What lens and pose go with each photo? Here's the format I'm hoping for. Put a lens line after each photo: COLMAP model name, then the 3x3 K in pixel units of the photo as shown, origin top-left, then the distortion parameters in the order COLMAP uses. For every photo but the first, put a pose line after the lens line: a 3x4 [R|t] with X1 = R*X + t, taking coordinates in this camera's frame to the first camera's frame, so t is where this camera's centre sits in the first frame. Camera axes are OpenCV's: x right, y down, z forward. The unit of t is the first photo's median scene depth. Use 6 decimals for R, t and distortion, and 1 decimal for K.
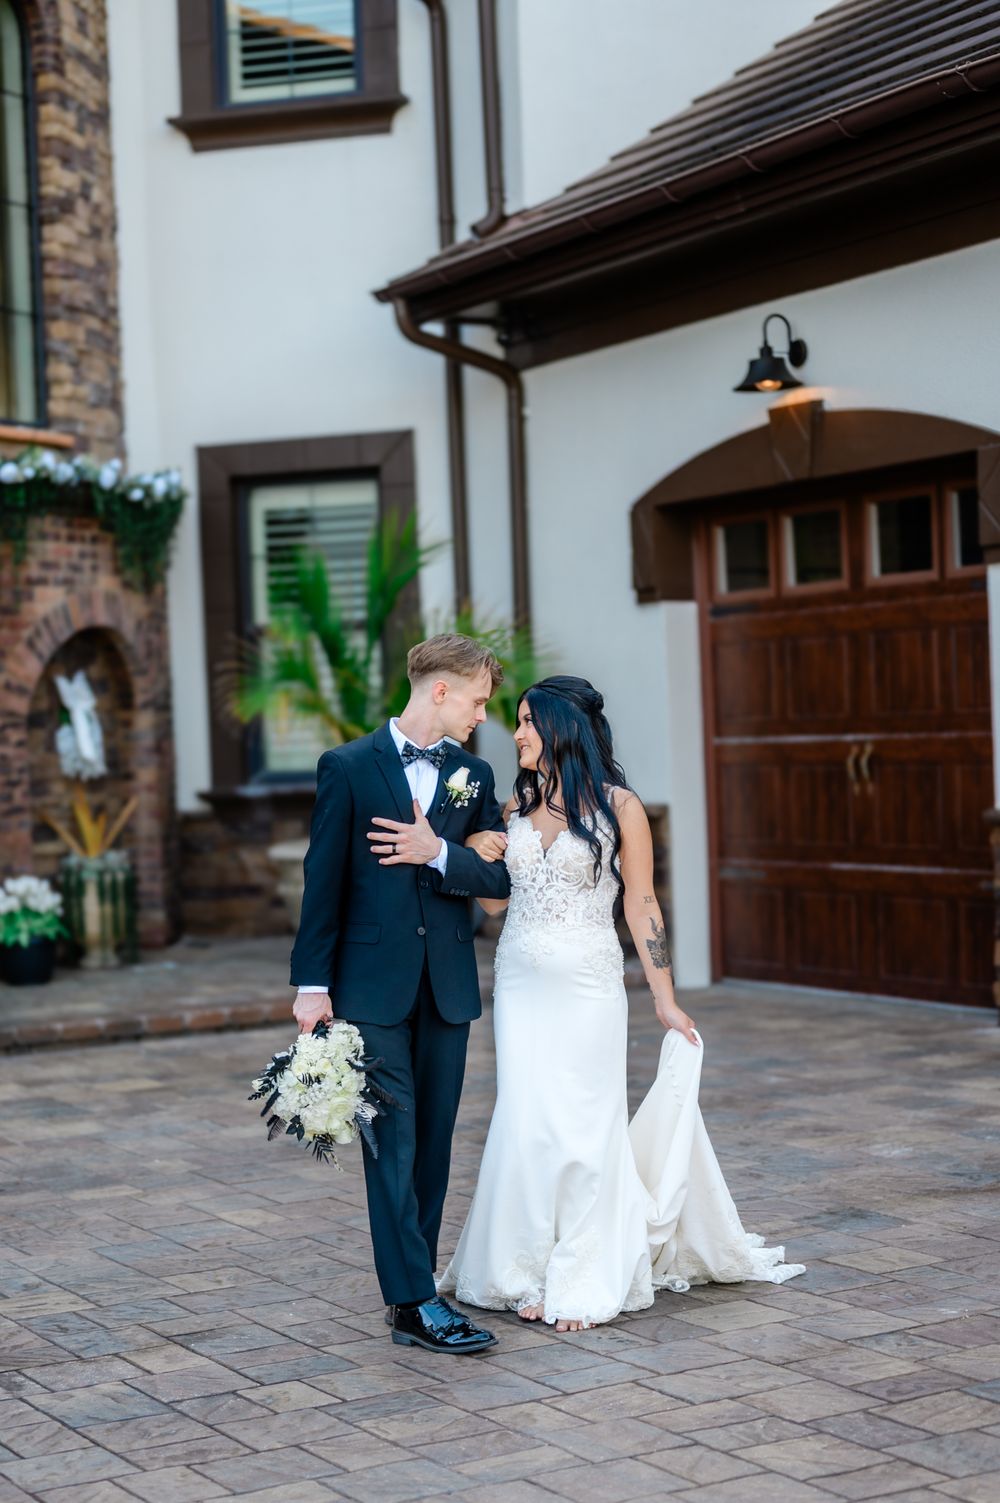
lens RADIAL K [[2473.5, 0, 400.0], [0, 2473.5, 874.9], [0, 0, 1]] dist [-0.032815, -0.088788]
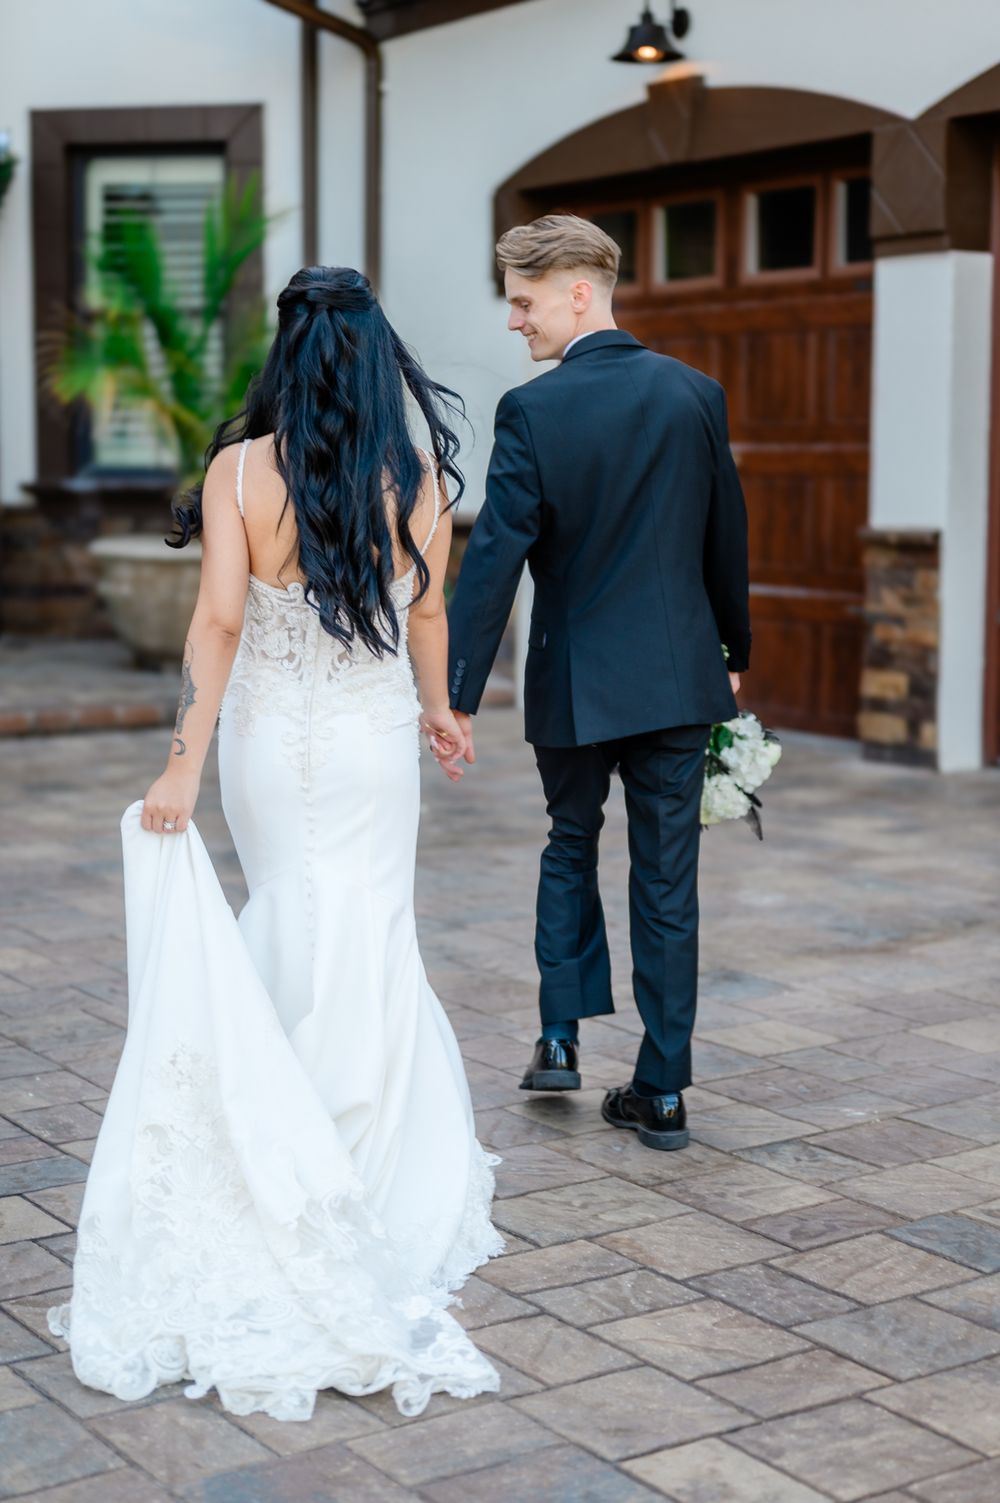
lens RADIAL K [[2419.7, 0, 500.0], [0, 2419.7, 751.5], [0, 0, 1]] dist [-0.062705, 0.030593]
pose [[0.993807, 0.033828, 0.105844, 0.020495], [-0.040526, 0.997267, 0.061783, 0.015696], [-0.103465, -0.065689, 0.992462, 0.237556]]
